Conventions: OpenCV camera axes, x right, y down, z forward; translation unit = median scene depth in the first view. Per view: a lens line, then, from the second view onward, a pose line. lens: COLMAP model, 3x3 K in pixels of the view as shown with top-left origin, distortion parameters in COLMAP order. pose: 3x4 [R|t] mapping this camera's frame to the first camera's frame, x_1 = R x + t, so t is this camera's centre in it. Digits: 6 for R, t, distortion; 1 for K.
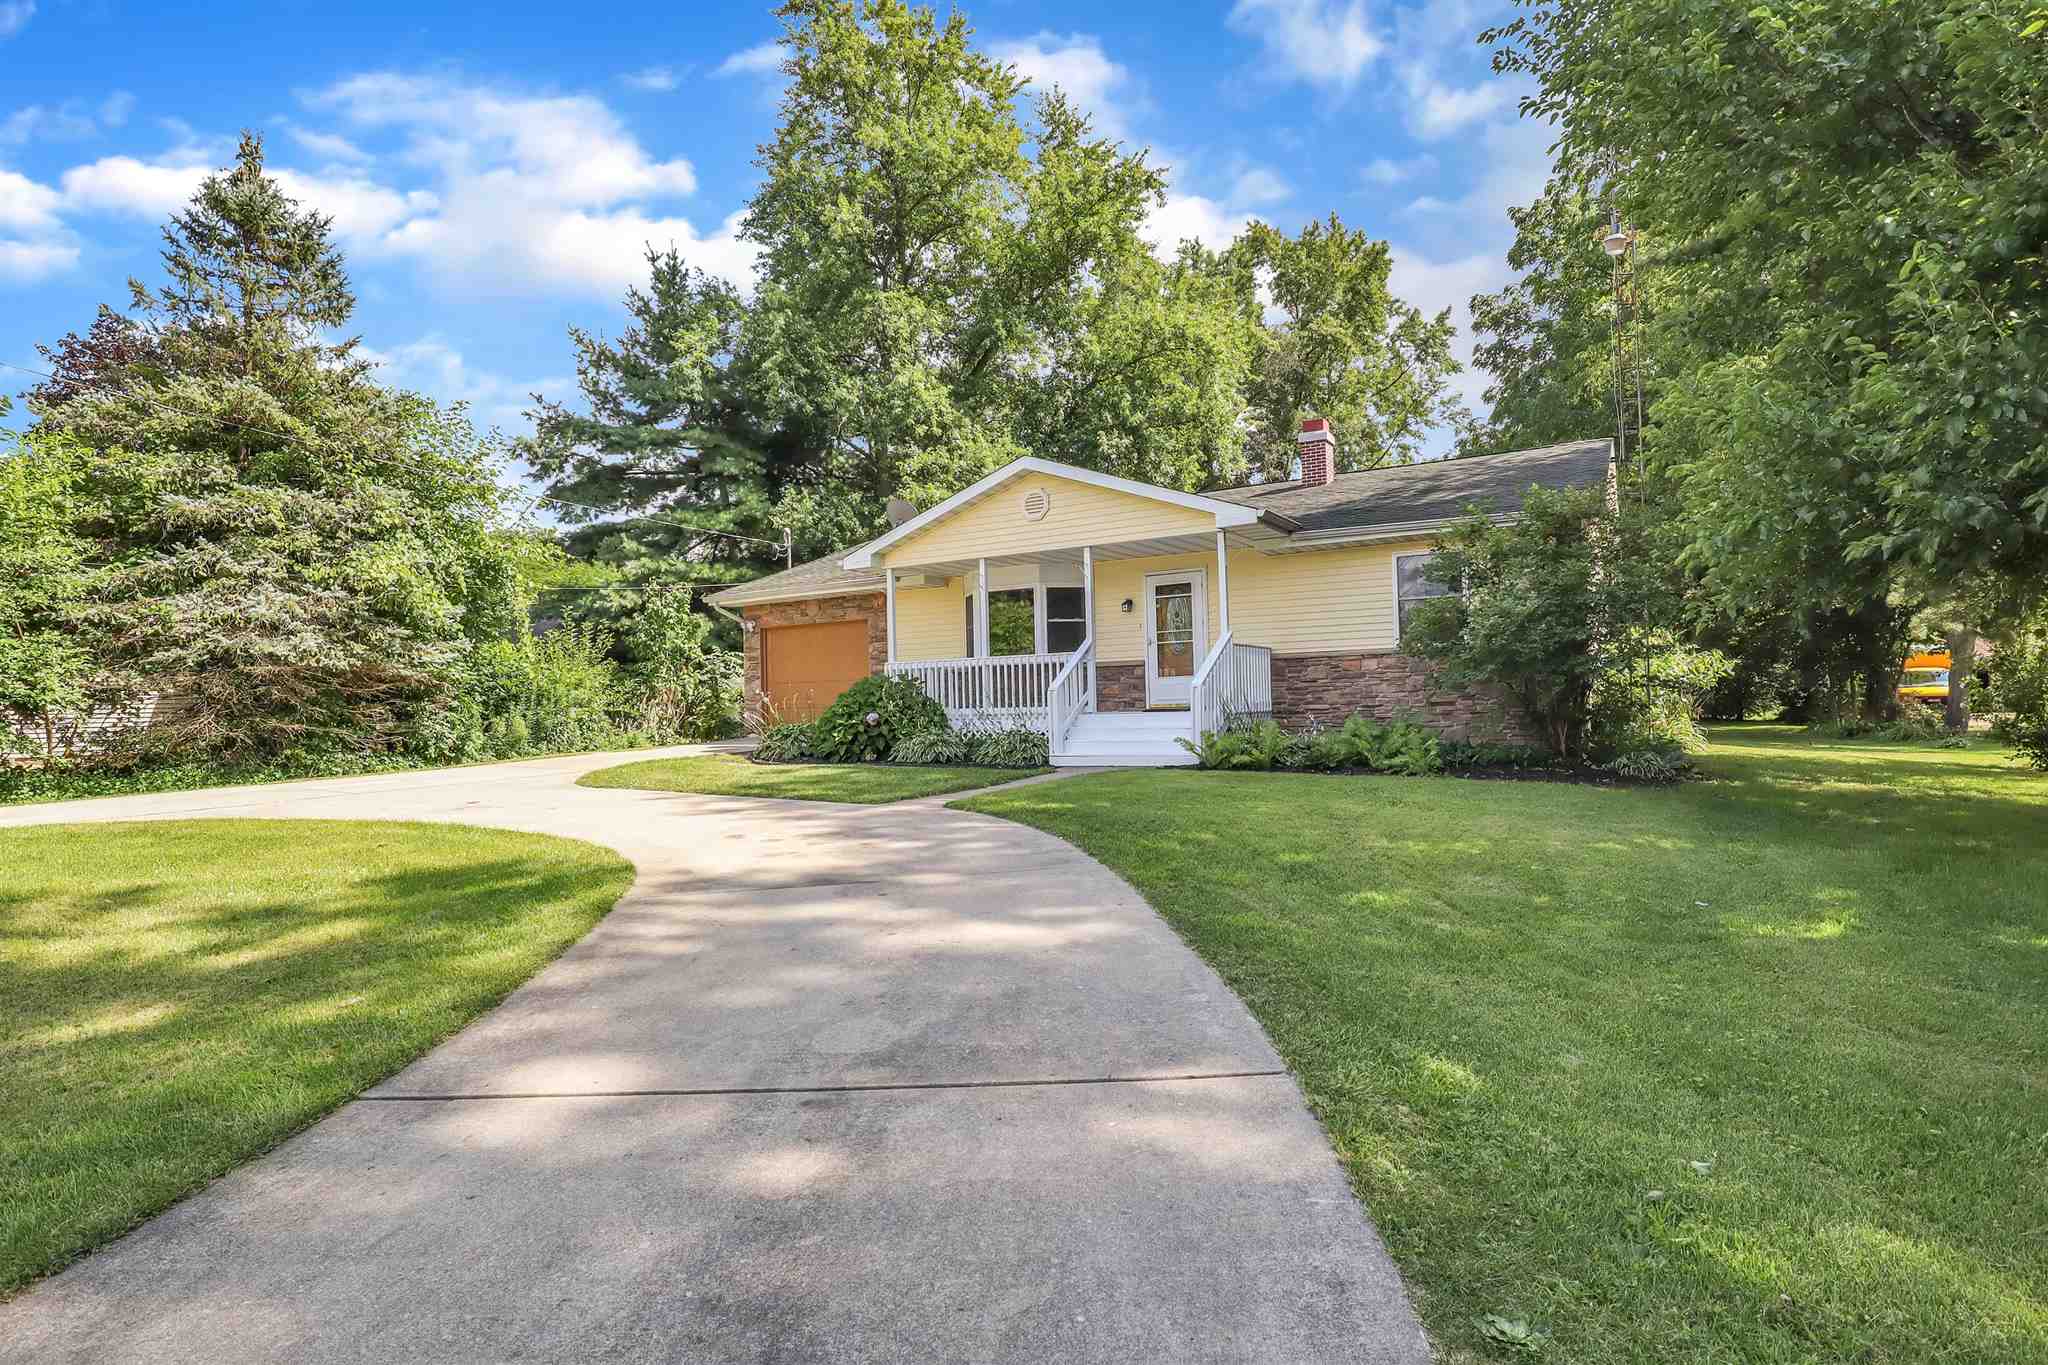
lens RADIAL K [[1034.5, 0, 1075.0], [0, 1034.5, 687.8], [0, 0, 1]] dist [-0.000778, -0.000086]
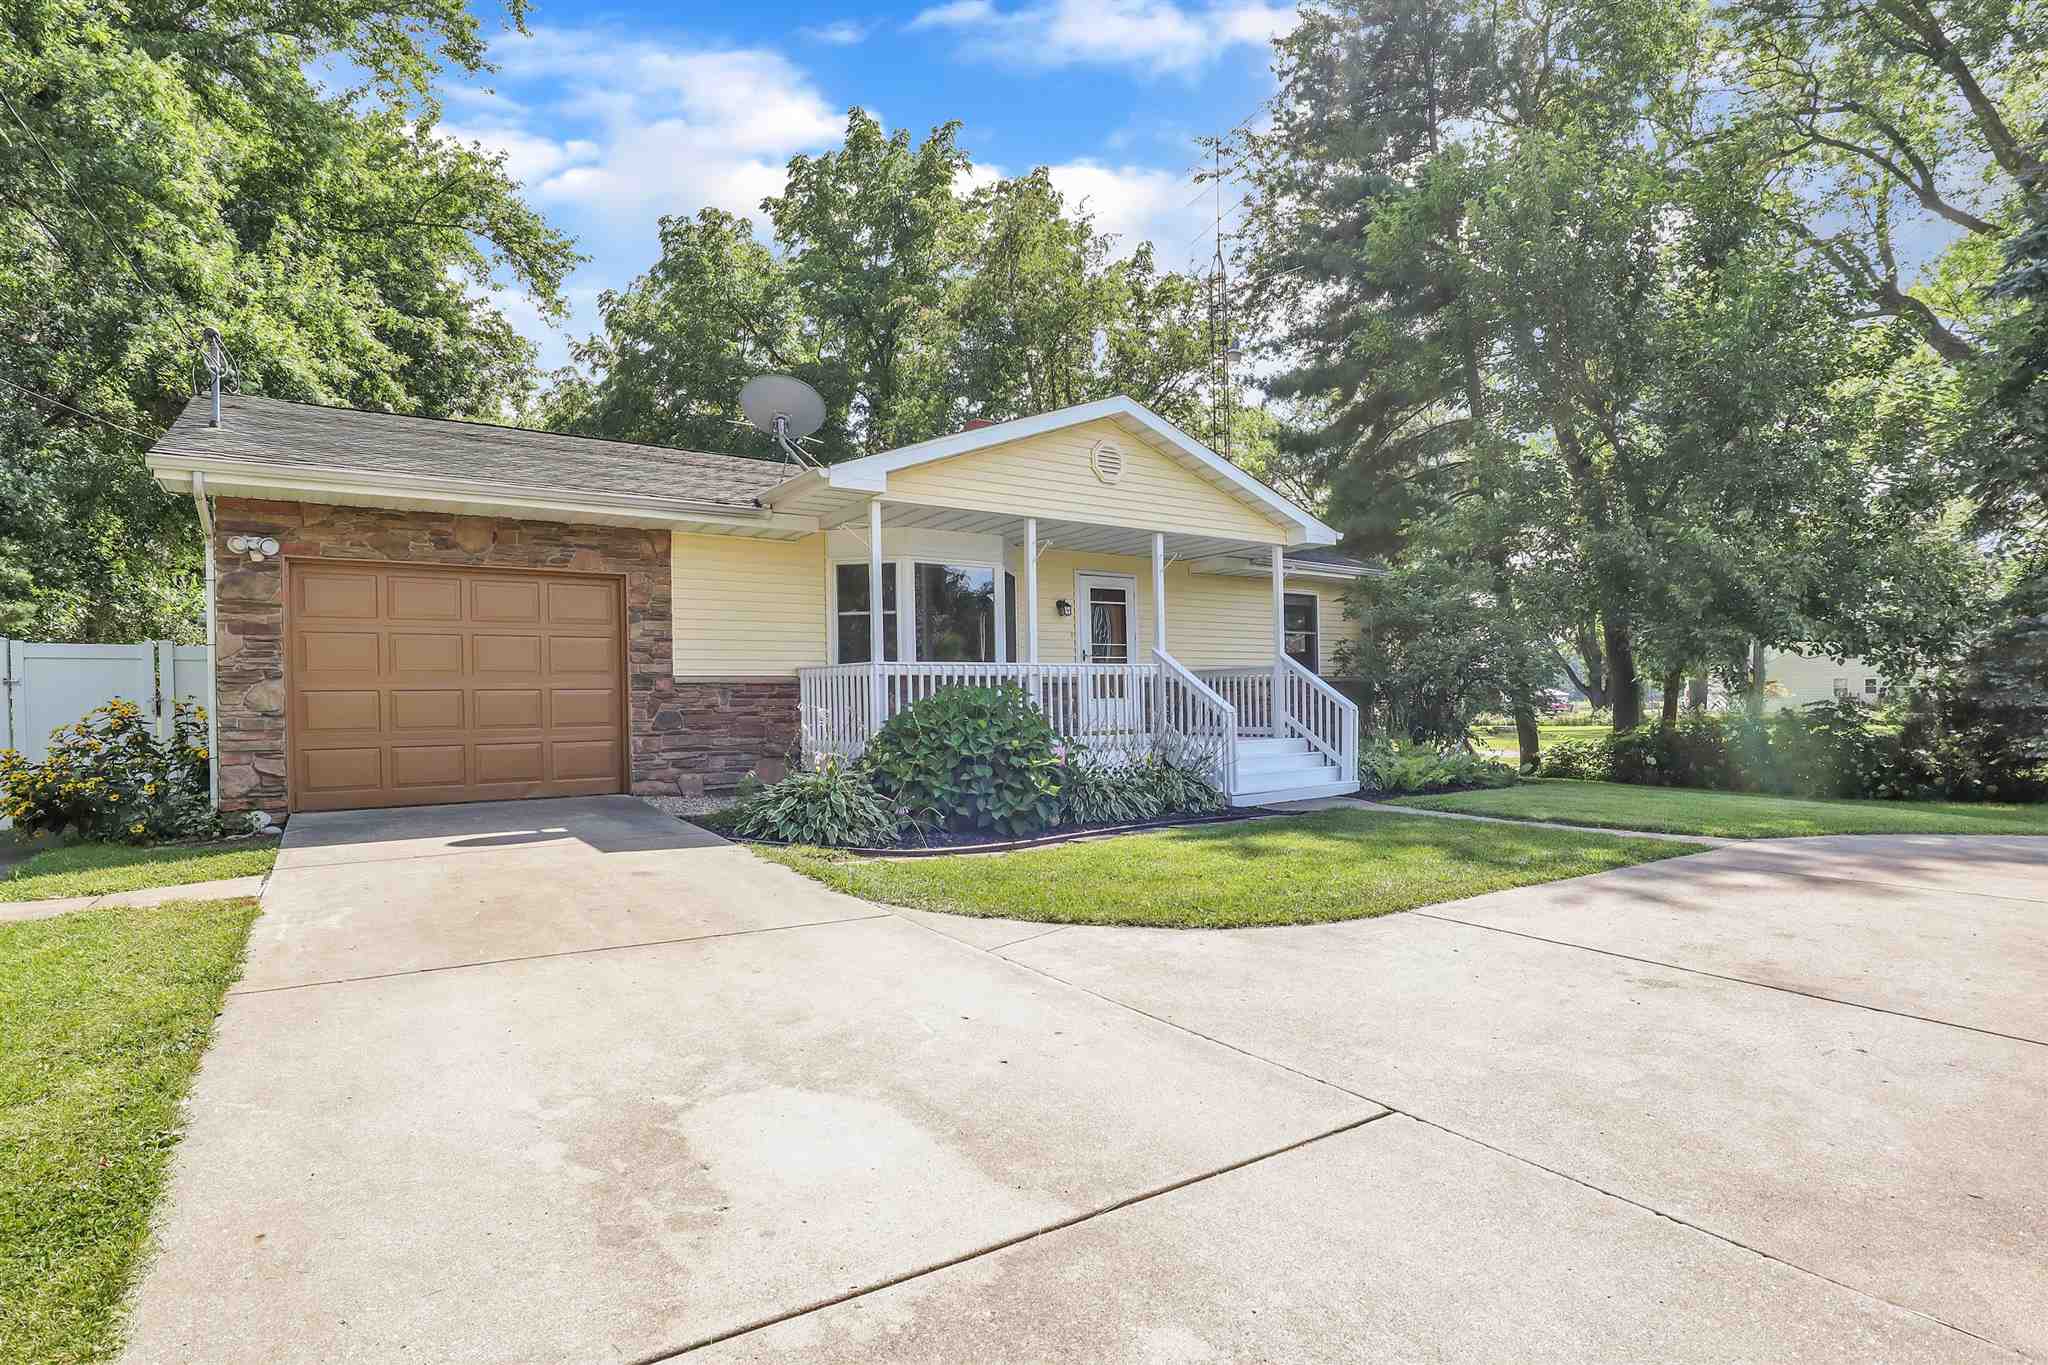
lens RADIAL K [[1034.5, 0, 1075.0], [0, 1034.5, 687.8], [0, 0, 1]] dist [-0.000778, -0.000086]
pose [[0.431919, 0.036521, 0.901173, -0.663566], [-0.003961, 0.999247, -0.038597, 0.012216], [-0.901904, 0.013101, 0.431739, 0.654012]]
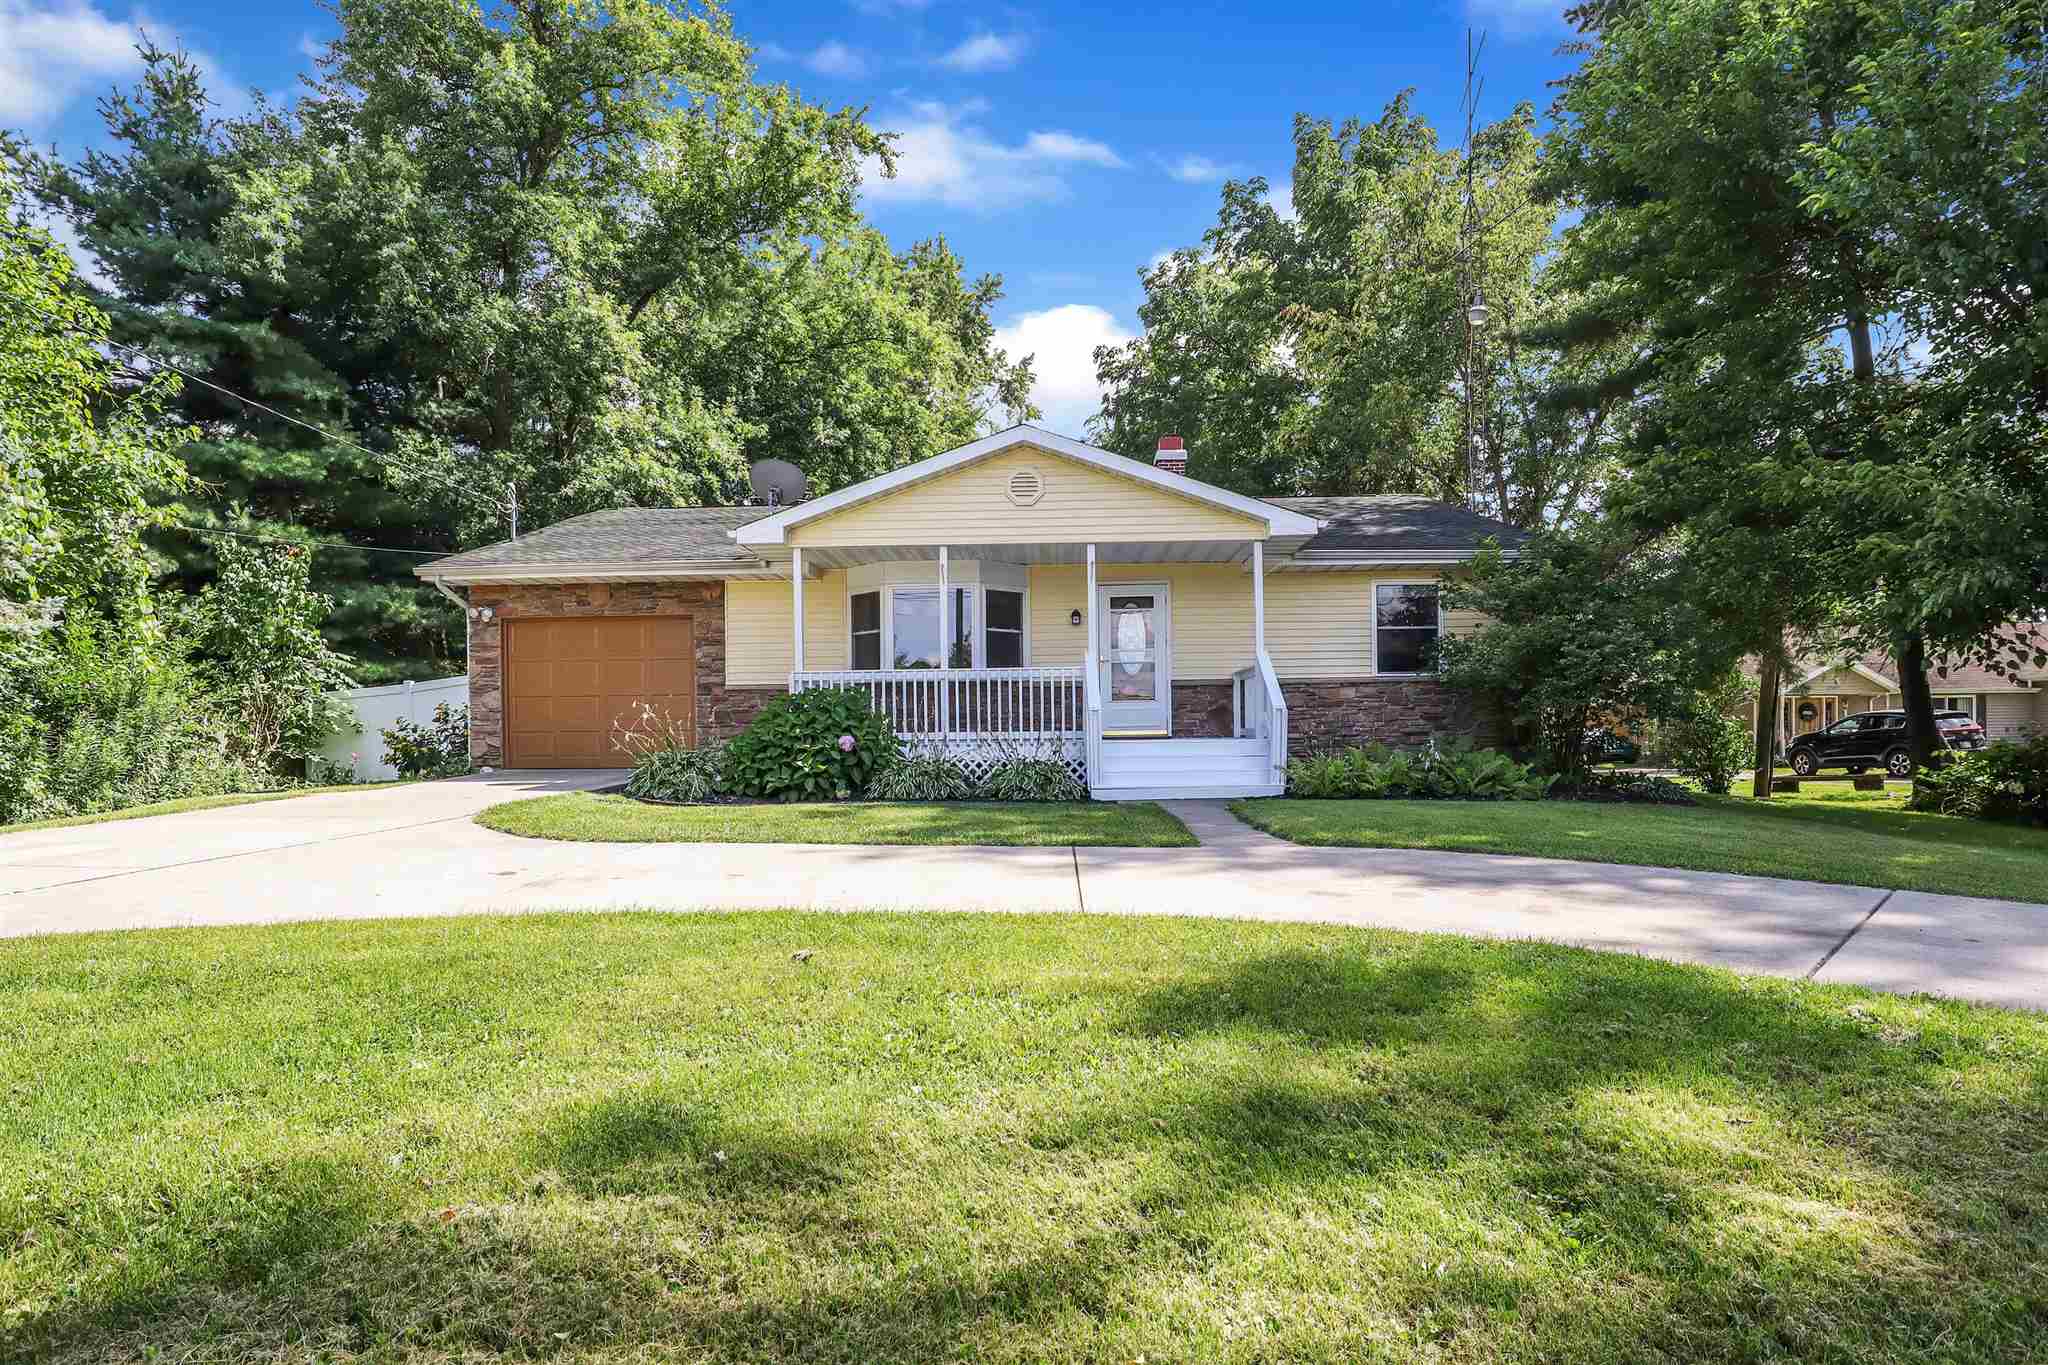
lens RADIAL K [[1069.0, 0, 1054.8], [0, 1069.0, 733.0], [0, 0, 1]] dist [0.001058, -0.008419]
pose [[0.877167, 0.015446, 0.479936, -0.394725], [-0.016924, 0.999856, -0.001247, 0.018976], [-0.479886, -0.007028, 0.877302, 0.218082]]
